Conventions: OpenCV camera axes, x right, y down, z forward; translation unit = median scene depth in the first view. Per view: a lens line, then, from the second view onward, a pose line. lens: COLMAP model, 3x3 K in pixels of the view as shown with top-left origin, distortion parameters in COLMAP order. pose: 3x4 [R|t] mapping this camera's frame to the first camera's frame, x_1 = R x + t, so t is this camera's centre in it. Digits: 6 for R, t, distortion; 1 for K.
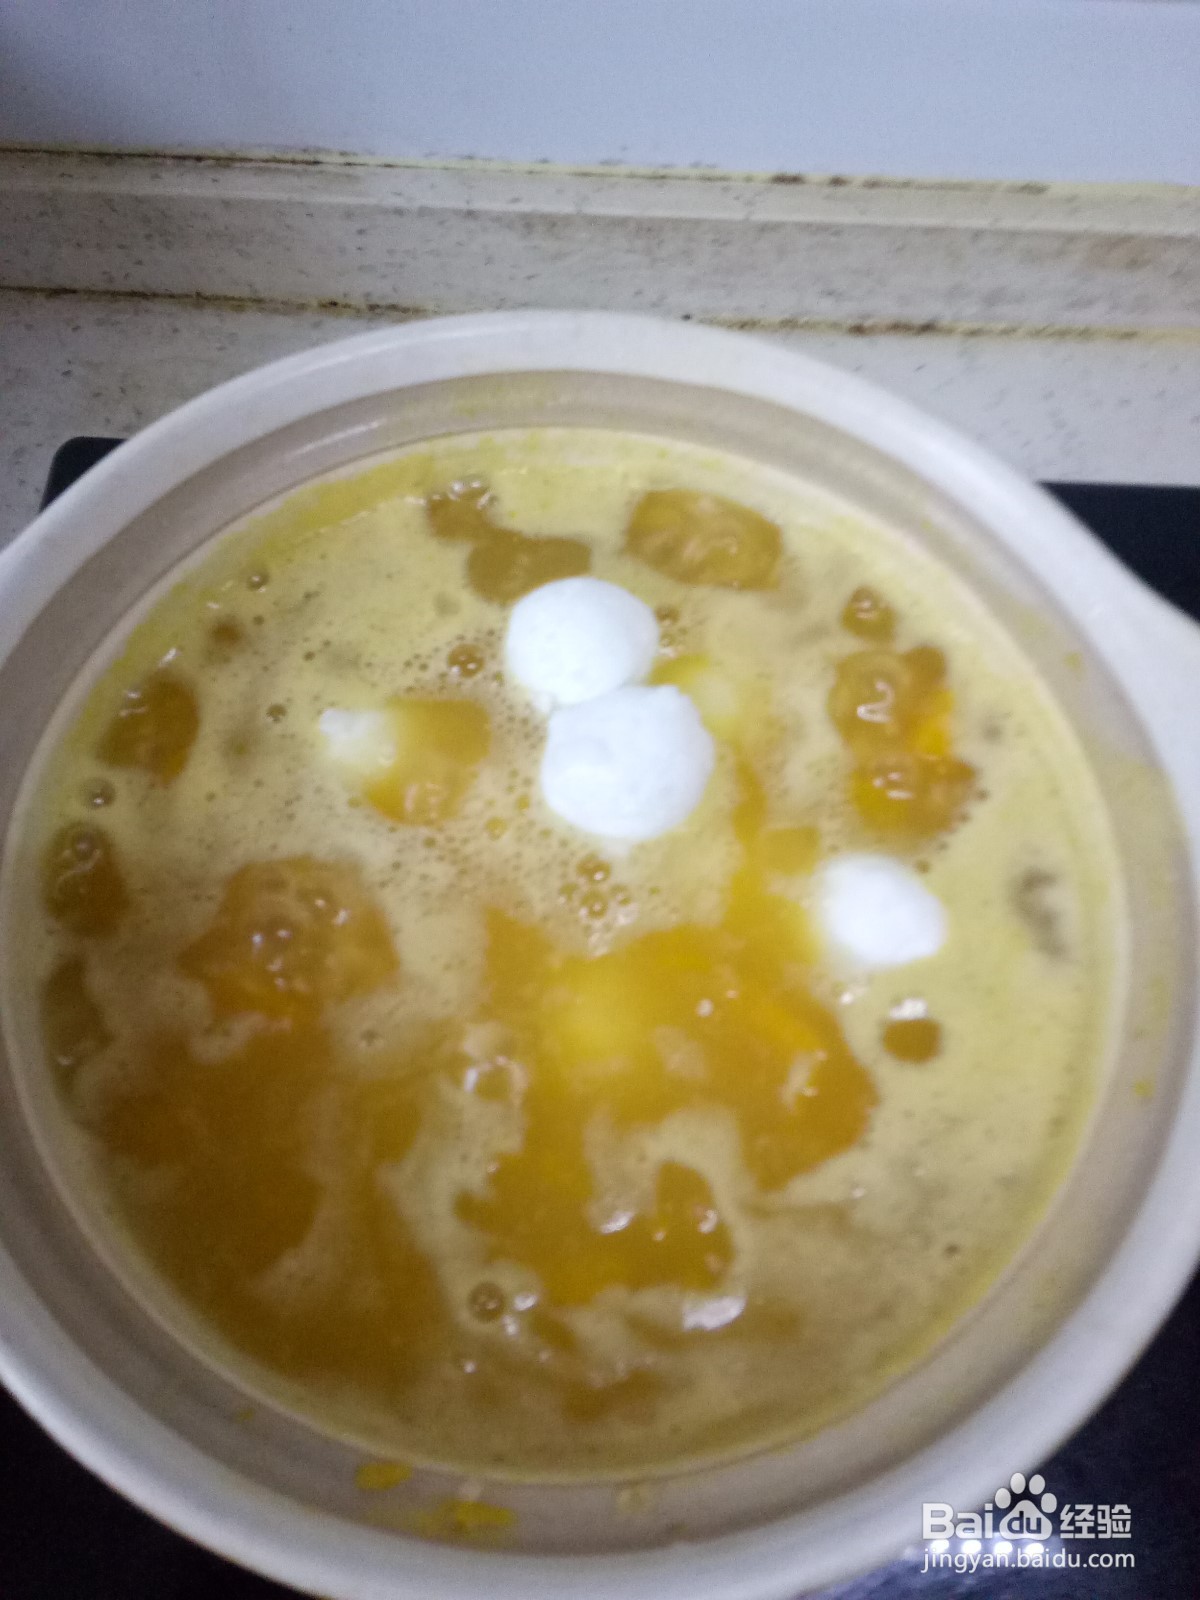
lens RADIAL K [[1350.2, 0, 600.0], [0, 1350.2, 800.0], [0, 0, 1]] dist [0.005942, -0.012138]
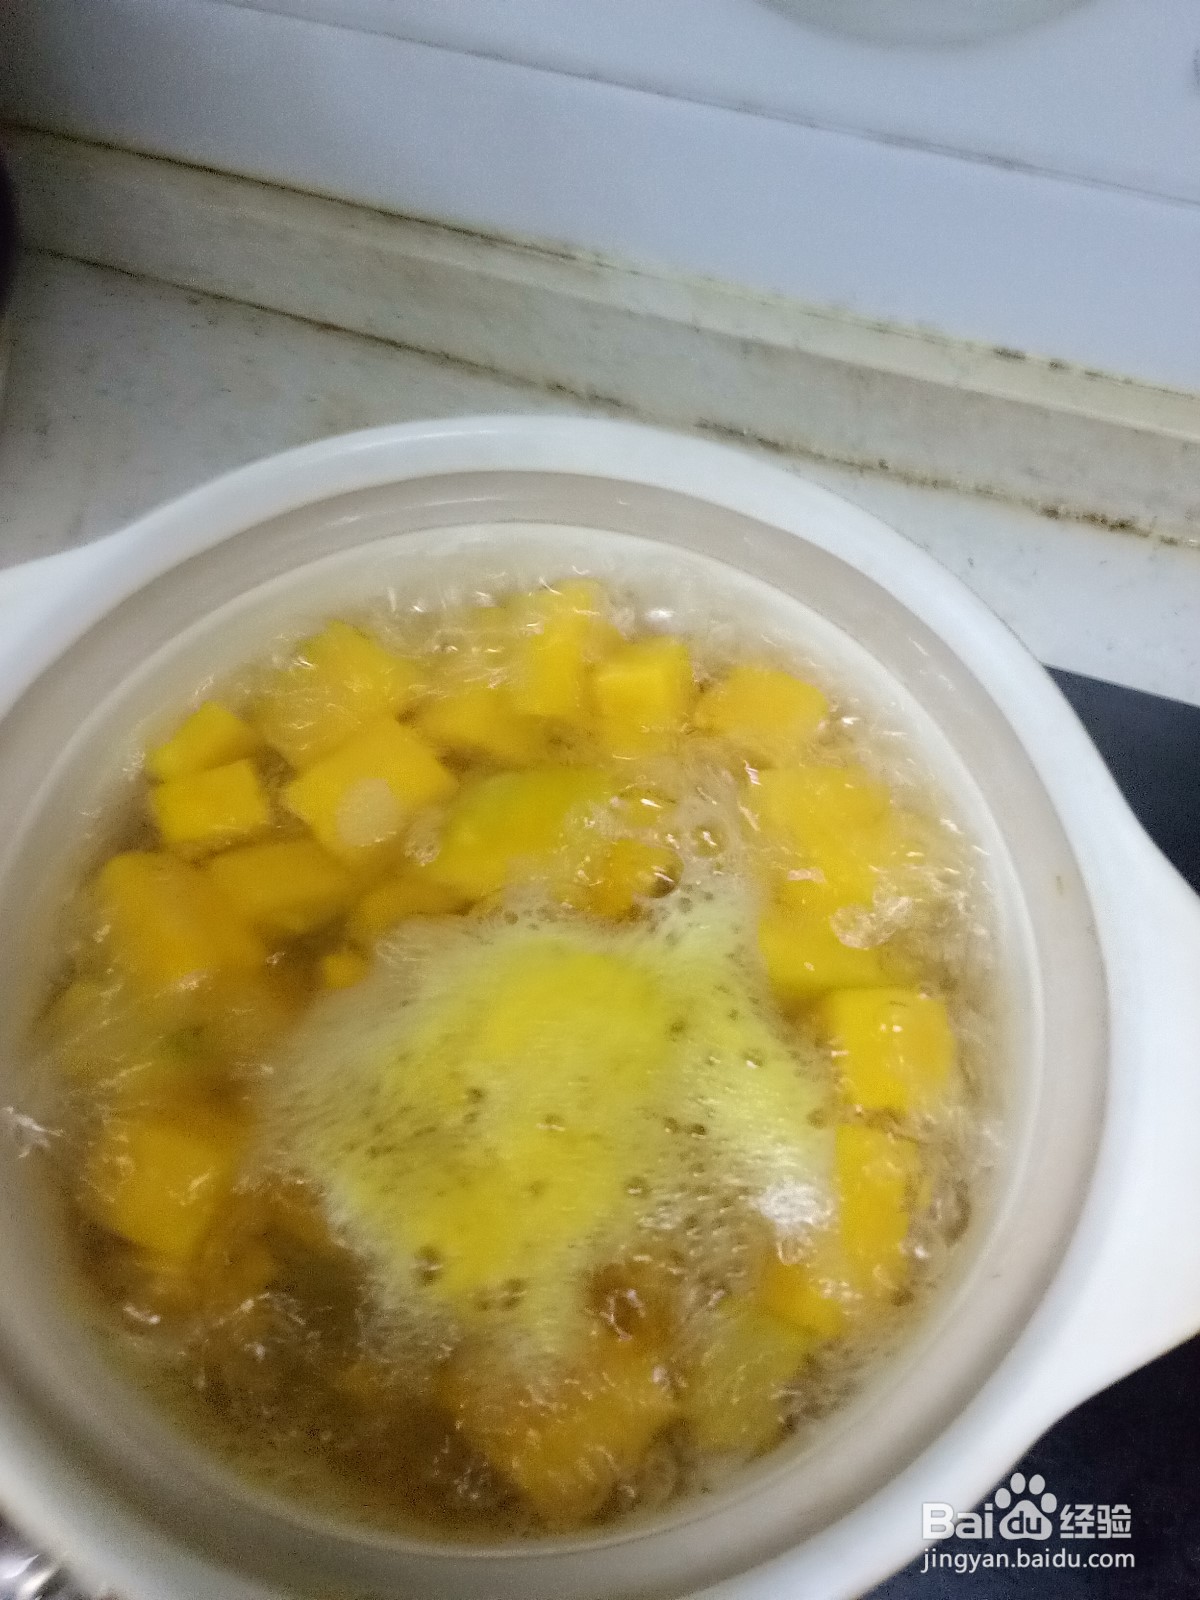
lens RADIAL K [[1350.2, 0, 600.0], [0, 1350.2, 800.0], [0, 0, 1]] dist [0.005942, -0.012138]
pose [[0.948796, 0.252029, -0.190440, 0.124815], [-0.264588, 0.963391, -0.043258, -0.015685], [0.172566, 0.091431, 0.980745, -0.009334]]
